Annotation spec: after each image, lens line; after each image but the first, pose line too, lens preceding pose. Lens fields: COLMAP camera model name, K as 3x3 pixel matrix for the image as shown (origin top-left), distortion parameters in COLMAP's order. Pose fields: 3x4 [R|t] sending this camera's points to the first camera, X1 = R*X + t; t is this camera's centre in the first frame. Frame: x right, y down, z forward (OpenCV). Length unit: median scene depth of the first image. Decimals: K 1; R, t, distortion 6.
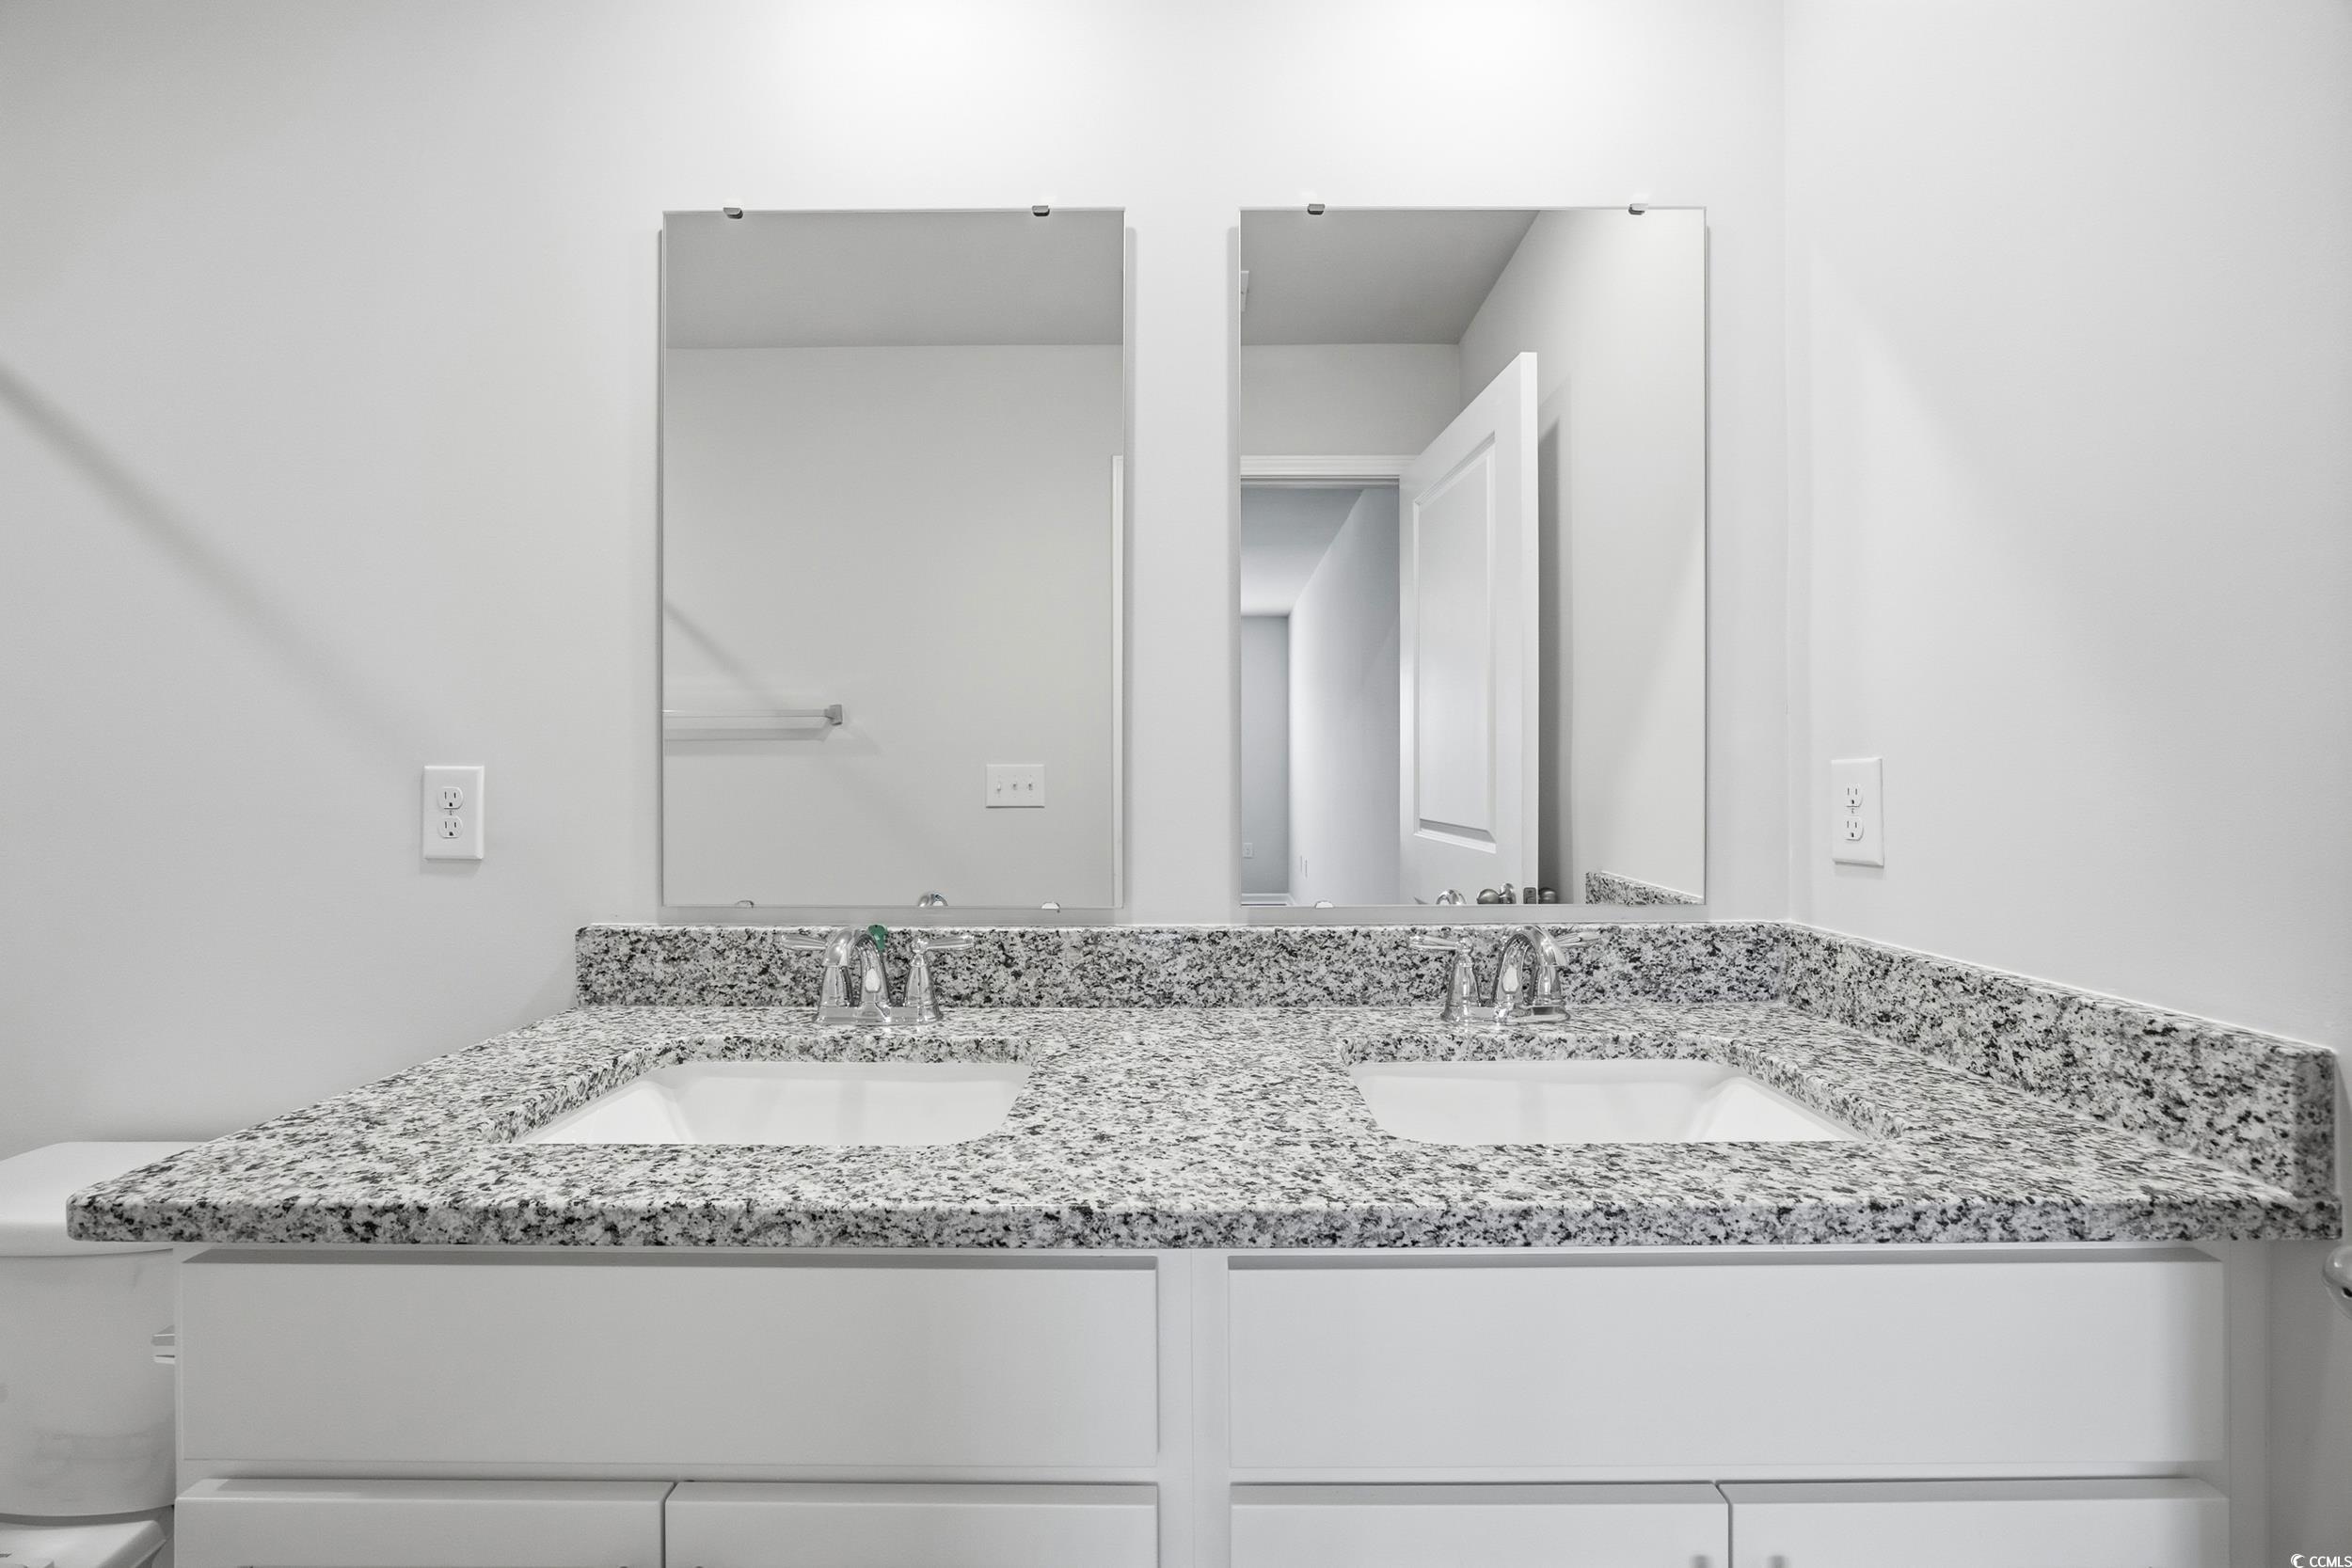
lens RADIAL K [[936.6, 0, 1180.2], [0, 936.6, 779.3], [0, 0, 1]] dist [-0.045220, 0.022820]
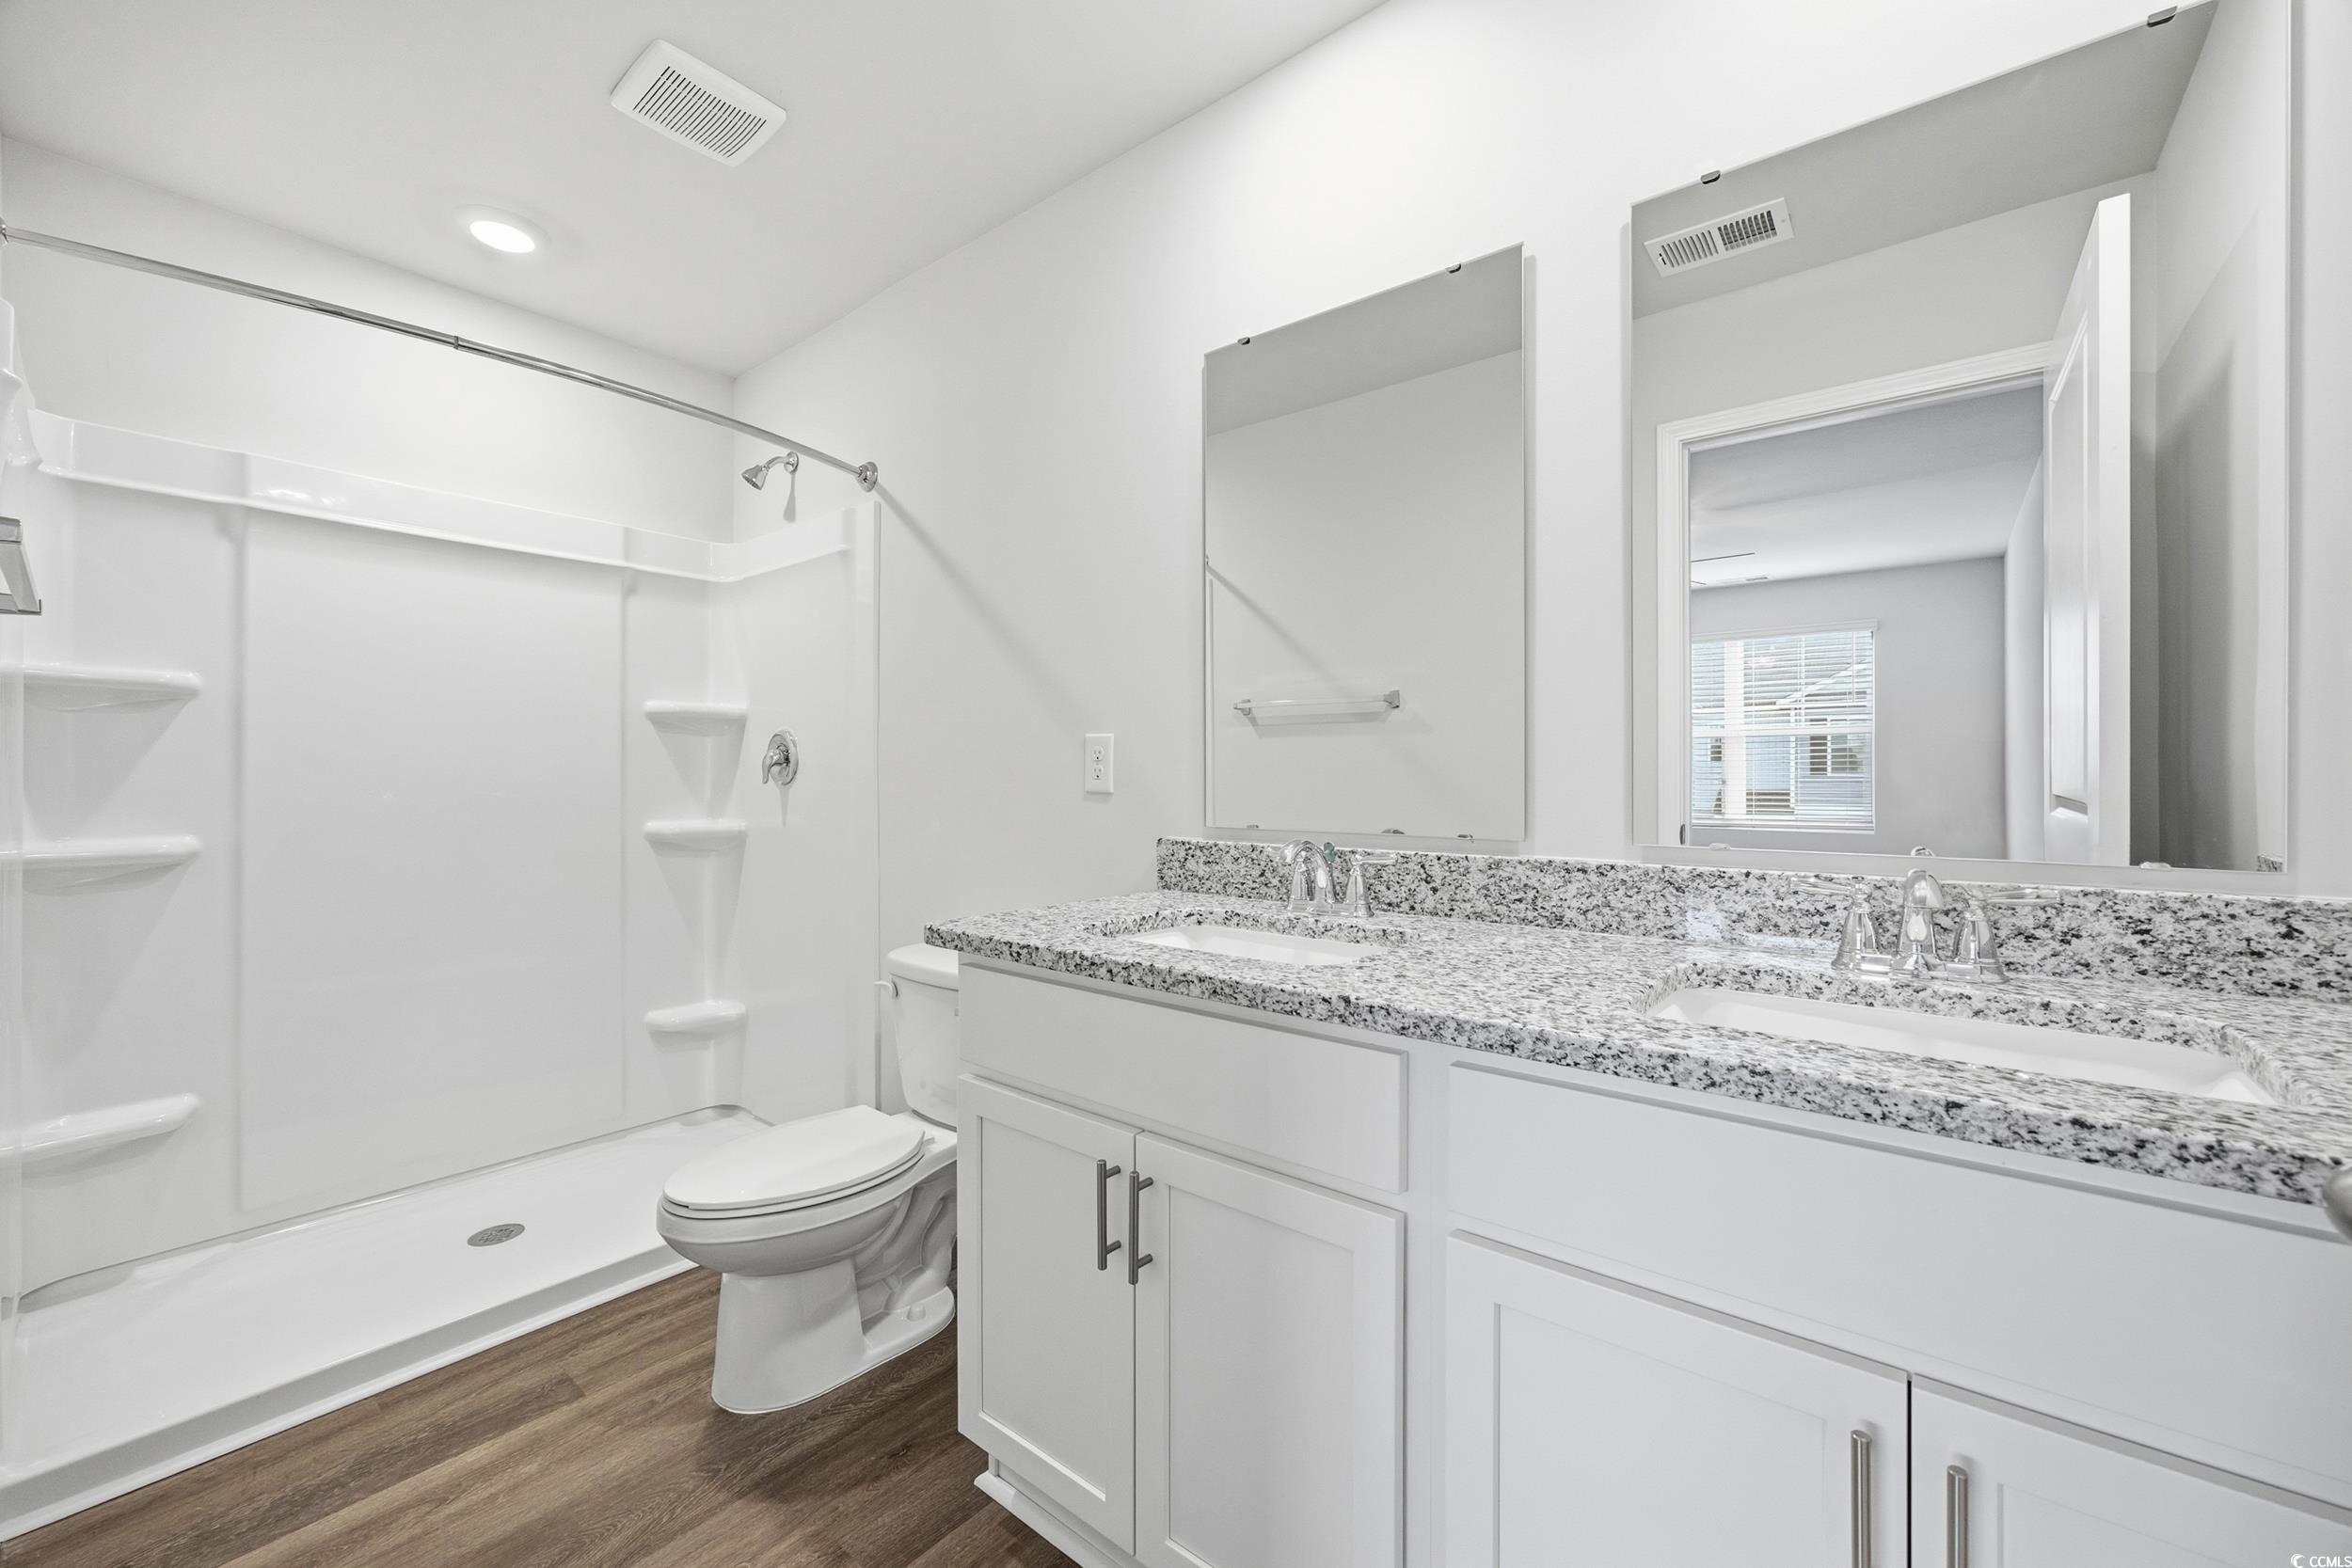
lens RADIAL K [[936.6, 0, 1180.2], [0, 936.6, 779.3], [0, 0, 1]] dist [-0.045220, 0.022820]
pose [[0.780585, 0.003788, -0.625038, 0.372065], [-0.000623, 0.999986, 0.005282, 0.060905], [0.625050, -0.003734, 0.780576, -0.200660]]
